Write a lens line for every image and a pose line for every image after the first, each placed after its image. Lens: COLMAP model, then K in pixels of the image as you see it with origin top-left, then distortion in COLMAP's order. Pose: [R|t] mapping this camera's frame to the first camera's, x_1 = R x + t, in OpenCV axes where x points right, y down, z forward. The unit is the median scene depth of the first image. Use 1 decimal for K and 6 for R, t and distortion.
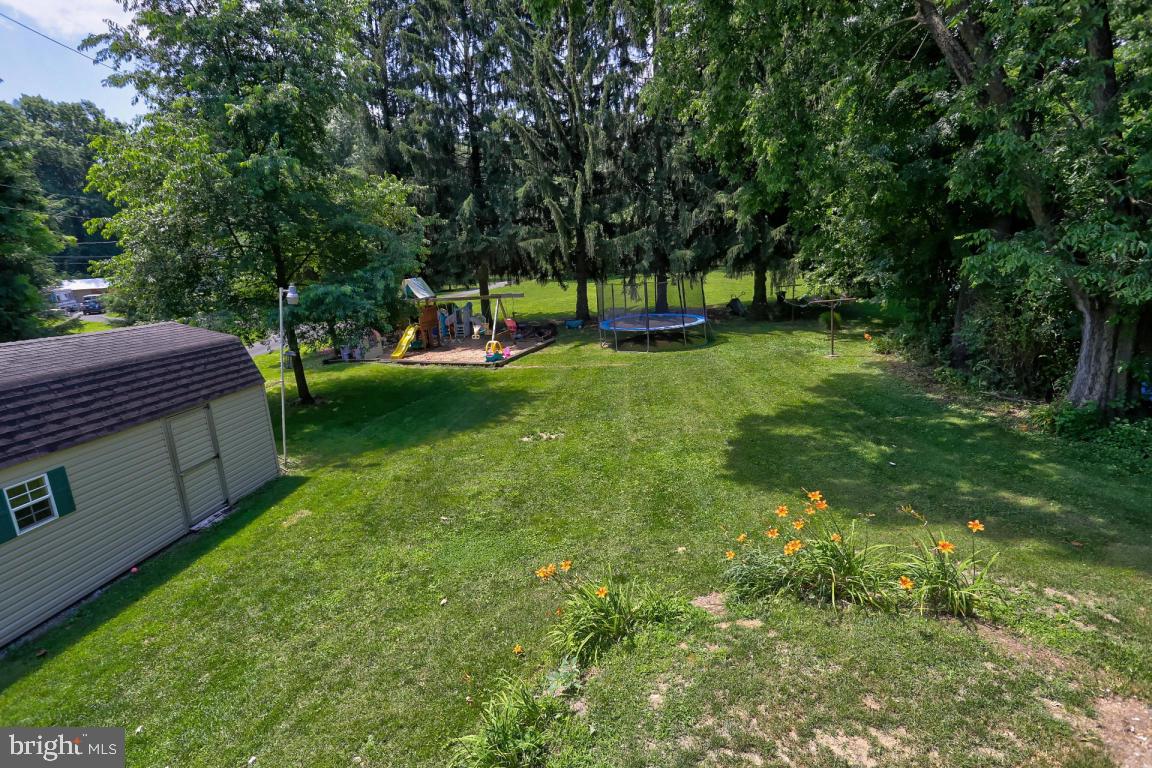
lens RADIAL K [[559.3, 0, 574.3], [0, 559.3, 390.3], [0, 0, 1]] dist [-0.068677, 0.027471]
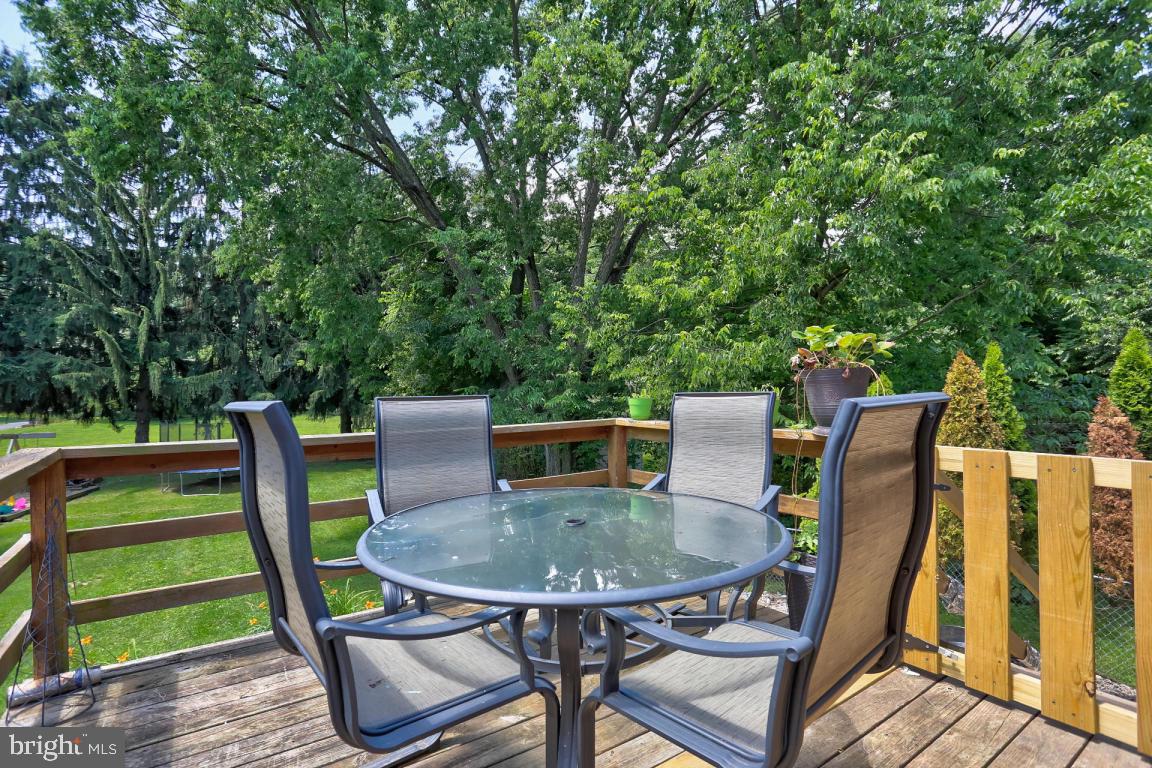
lens RADIAL K [[571.0, 0, 576.0], [0, 571.0, 388.1], [0, 0, 1]] dist [-0.070690, 0.031758]
pose [[0.784110, 0.058109, 0.617895, 0.008620], [0.106747, 0.968142, -0.226509, 0.030364], [-0.611372, 0.243566, 0.752927, -0.117193]]
